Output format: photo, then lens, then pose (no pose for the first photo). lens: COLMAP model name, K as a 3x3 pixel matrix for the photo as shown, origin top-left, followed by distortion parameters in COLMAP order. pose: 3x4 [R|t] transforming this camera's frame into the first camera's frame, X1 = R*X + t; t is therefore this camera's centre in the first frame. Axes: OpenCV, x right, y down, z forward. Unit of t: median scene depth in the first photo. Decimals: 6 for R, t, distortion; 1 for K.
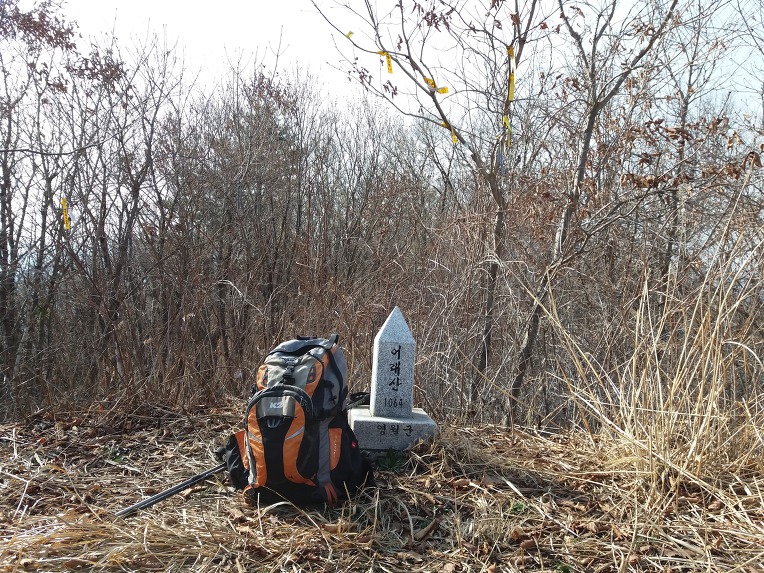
lens RADIAL K [[613.5, 0, 381.4], [0, 613.5, 284.7], [0, 0, 1]] dist [0.047176, -0.001998]
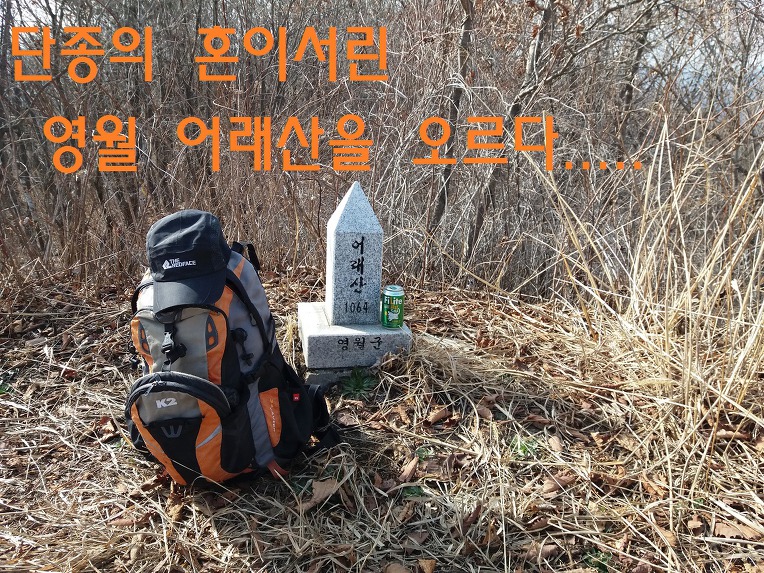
lens RADIAL K [[613.5, 0, 381.9], [0, 613.5, 289.4], [0, 0, 1]] dist [0.047176, -0.001998]
pose [[0.994591, -0.047303, 0.092473, -0.019574], [0.016236, 0.950140, 0.311400, -0.073592], [-0.102592, -0.308214, 0.945769, 0.263104]]
